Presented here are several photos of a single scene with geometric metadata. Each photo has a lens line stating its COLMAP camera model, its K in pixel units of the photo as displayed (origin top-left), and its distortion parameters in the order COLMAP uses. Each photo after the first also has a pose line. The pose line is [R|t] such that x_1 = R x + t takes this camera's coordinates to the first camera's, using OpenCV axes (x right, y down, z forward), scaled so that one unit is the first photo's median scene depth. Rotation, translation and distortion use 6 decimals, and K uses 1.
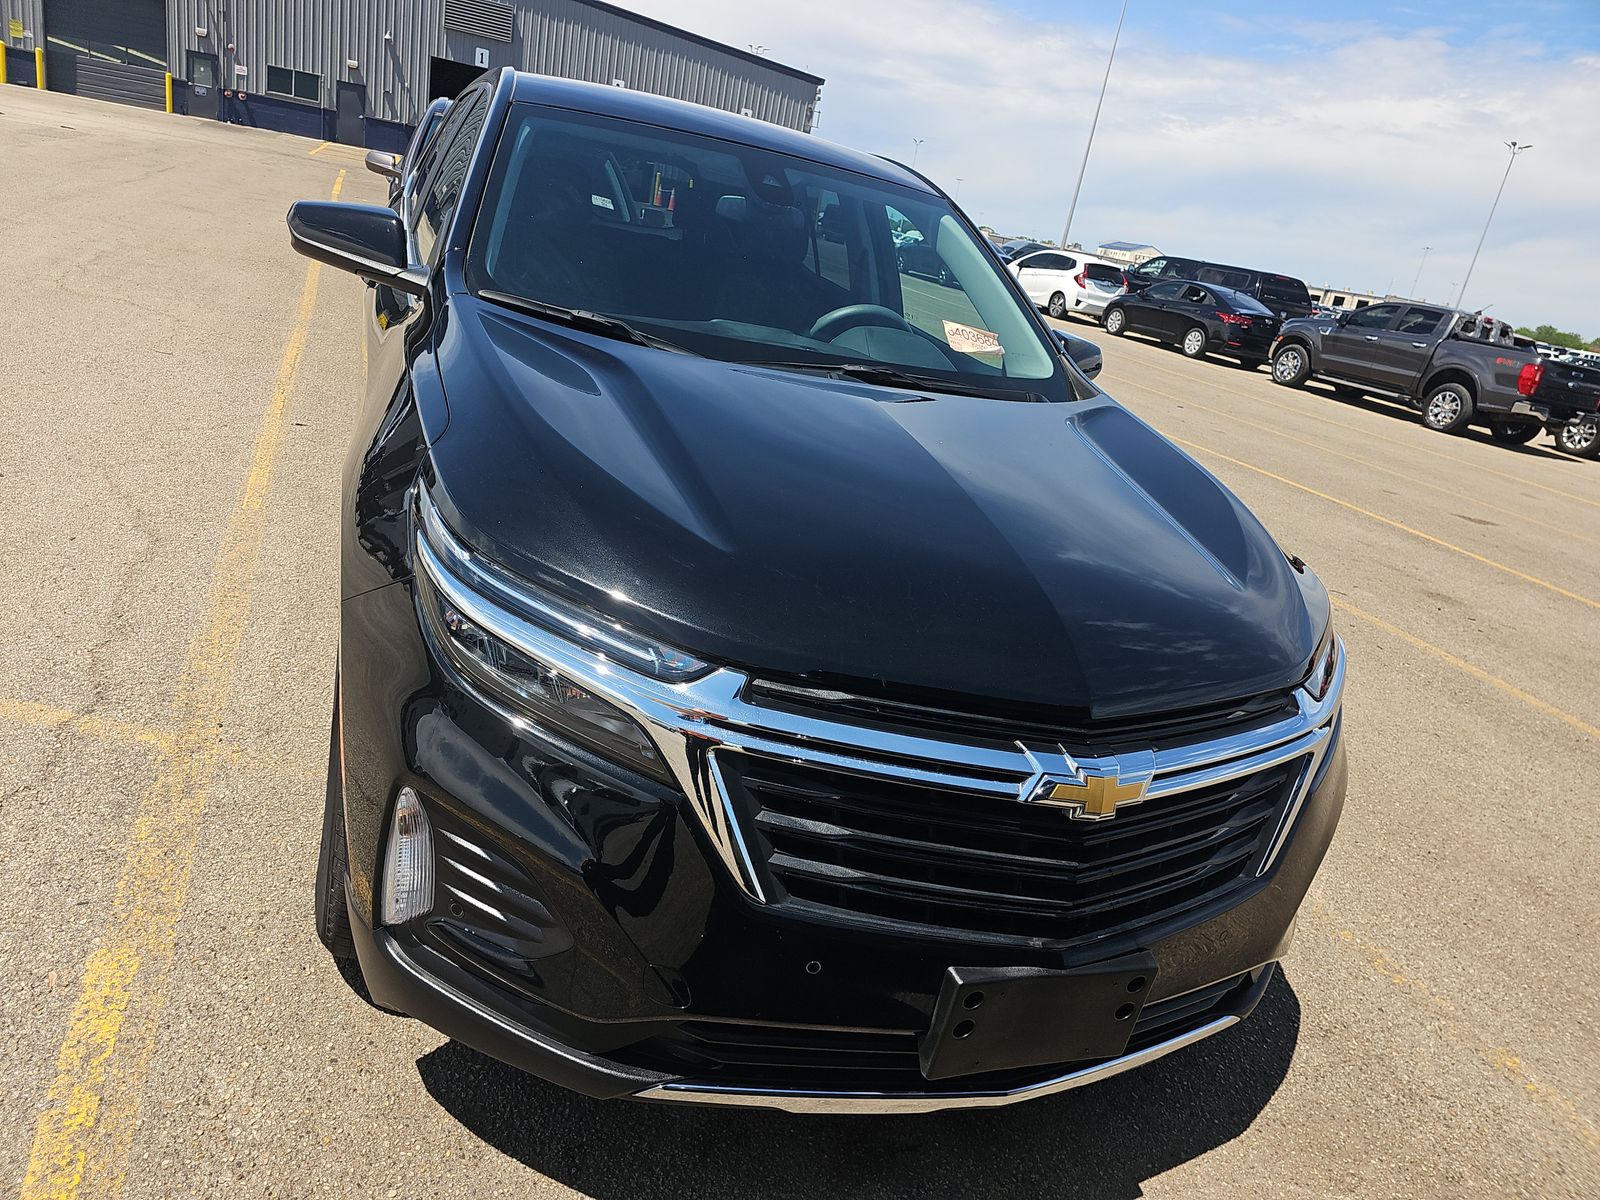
lens RADIAL K [[1060.0, 0, 786.2], [0, 1060.0, 582.9], [0, 0, 1]] dist [0.025674, -0.032112]
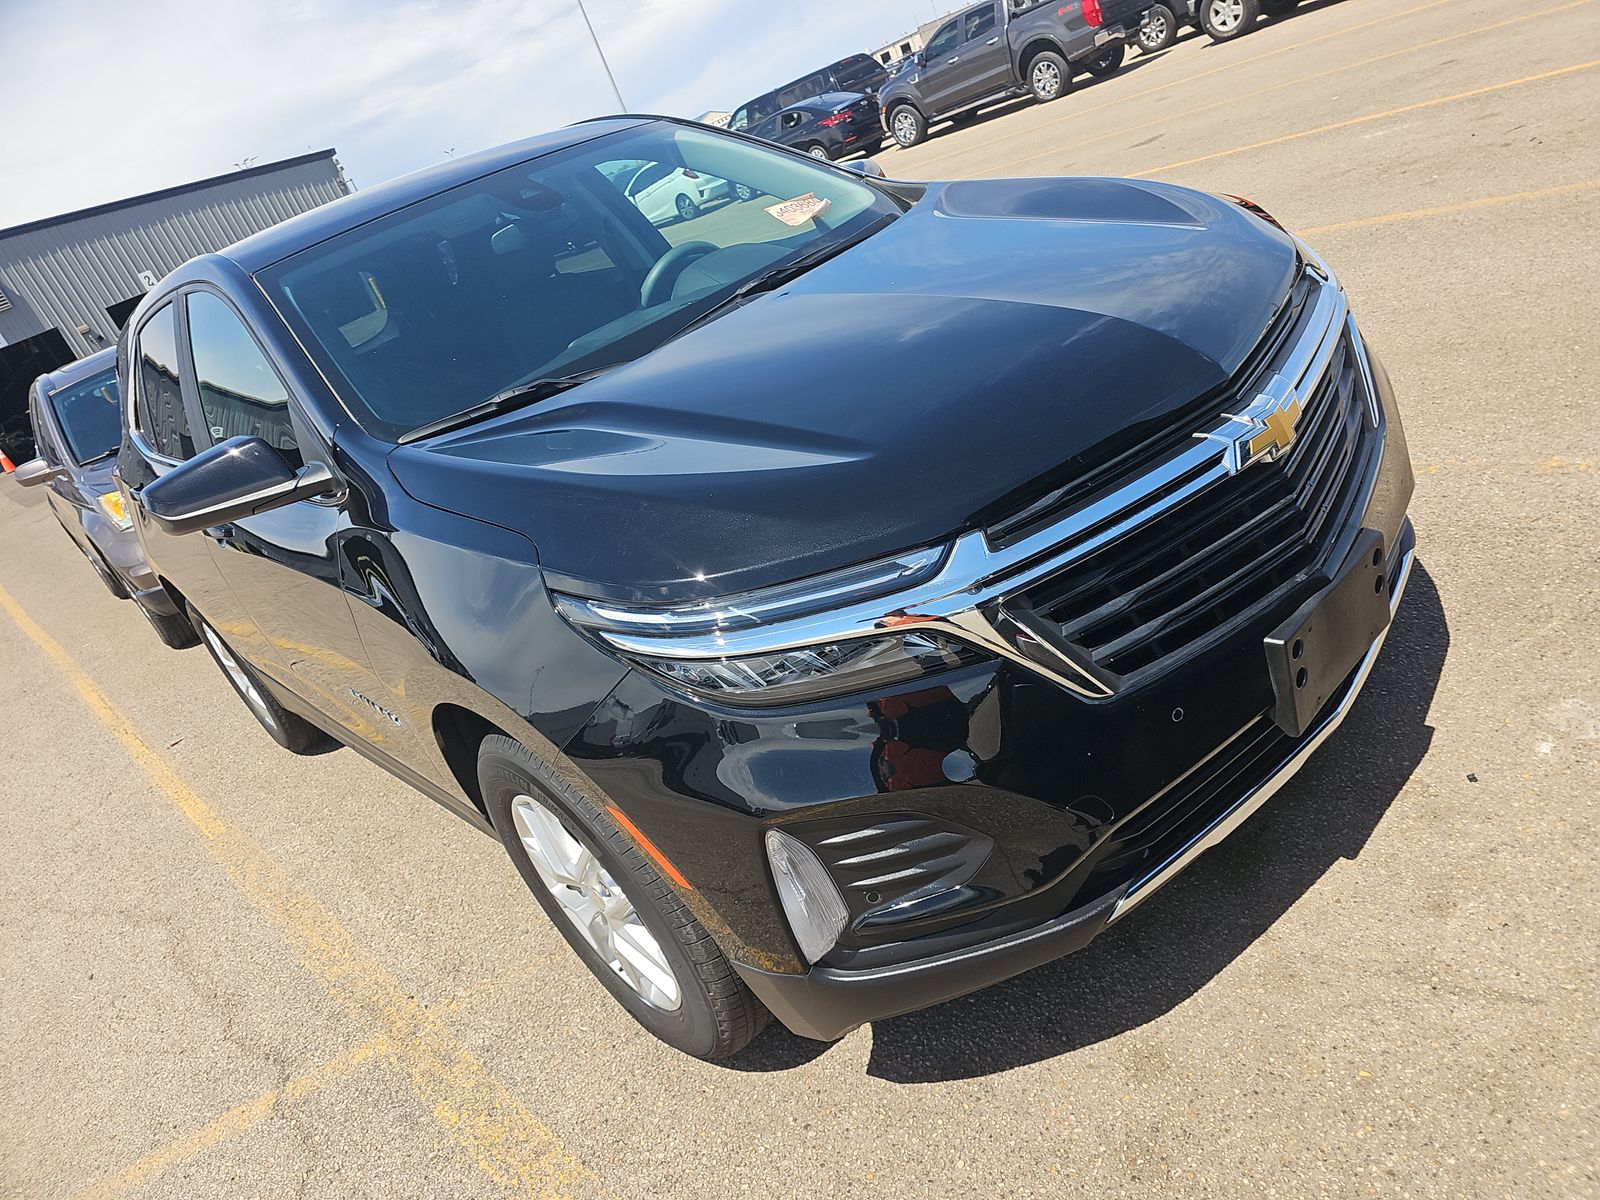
lens RADIAL K [[1060.0, 0, 793.3], [0, 1060.0, 607.5], [0, 0, 1]] dist [0.025674, -0.032112]
pose [[0.779417, -0.609981, 0.142938, -0.224404], [0.600746, 0.792409, 0.105799, -0.043226], [-0.177801, 0.003408, 0.984061, 0.009275]]
